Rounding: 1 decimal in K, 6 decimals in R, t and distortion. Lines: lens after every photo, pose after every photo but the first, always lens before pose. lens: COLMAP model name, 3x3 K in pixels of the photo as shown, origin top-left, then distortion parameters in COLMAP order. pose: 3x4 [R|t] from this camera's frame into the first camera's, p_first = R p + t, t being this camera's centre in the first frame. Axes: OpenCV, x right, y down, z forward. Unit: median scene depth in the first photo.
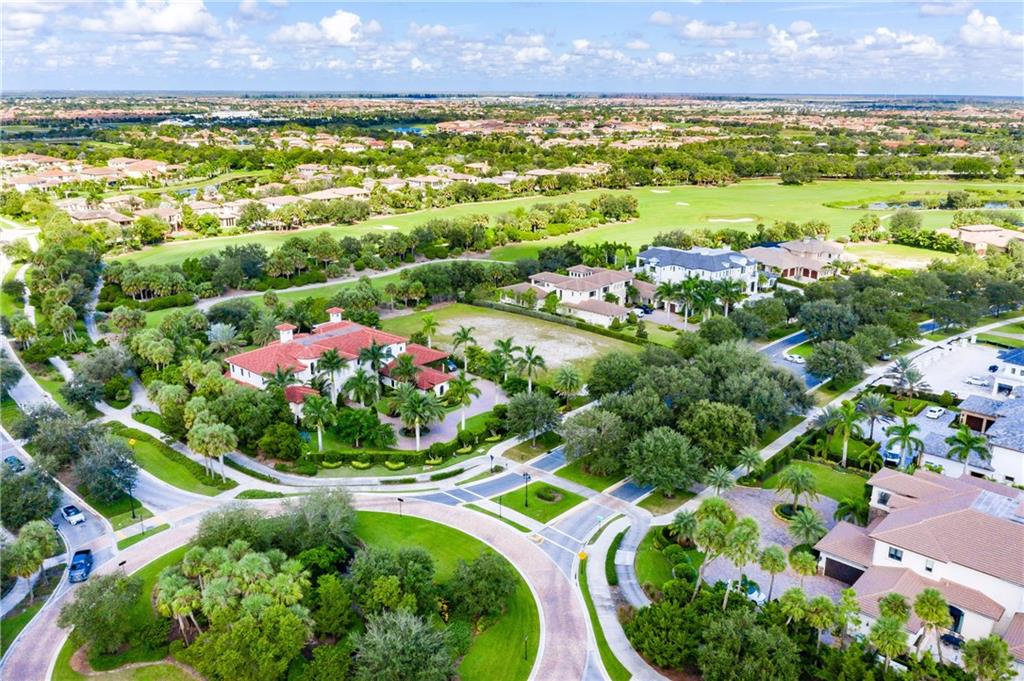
lens RADIAL K [[814.4, 0, 517.1], [0, 814.4, 338.0], [0, 0, 1]] dist [-0.008407, 0.008702]
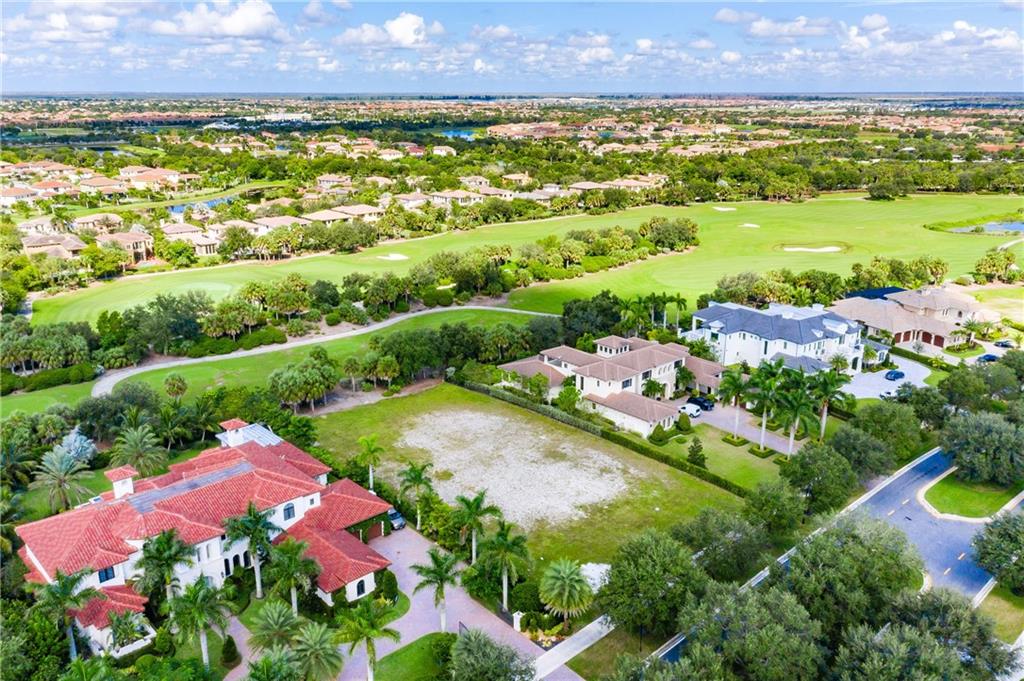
lens RADIAL K [[811.2, 0, 512.9], [0, 811.2, 342.0], [0, 0, 1]] dist [0.018027, 0.006370]
pose [[0.997000, 0.017936, -0.075291, 0.024158], [-0.017676, 0.999835, 0.004113, -0.047263], [0.075352, -0.002770, 0.997153, 0.152714]]
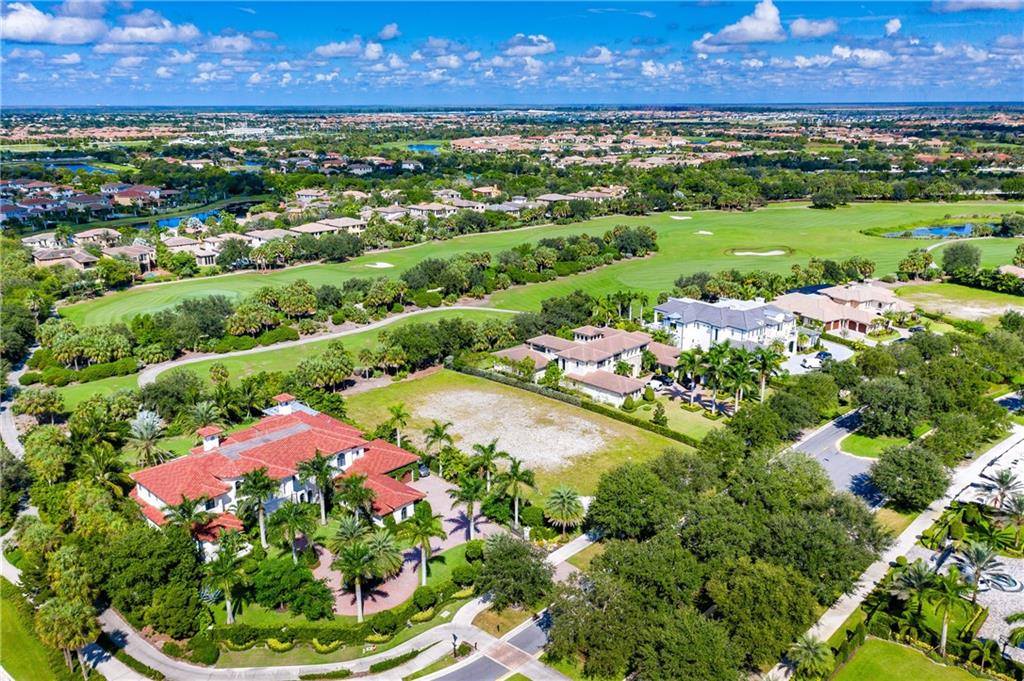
lens RADIAL K [[811.2, 0, 512.9], [0, 811.2, 342.0], [0, 0, 1]] dist [0.018027, 0.006370]
pose [[0.999565, -0.001206, -0.029485, 0.013549], [0.000916, 0.999951, -0.009852, -0.035516], [0.029495, 0.009821, 0.999517, 0.082871]]
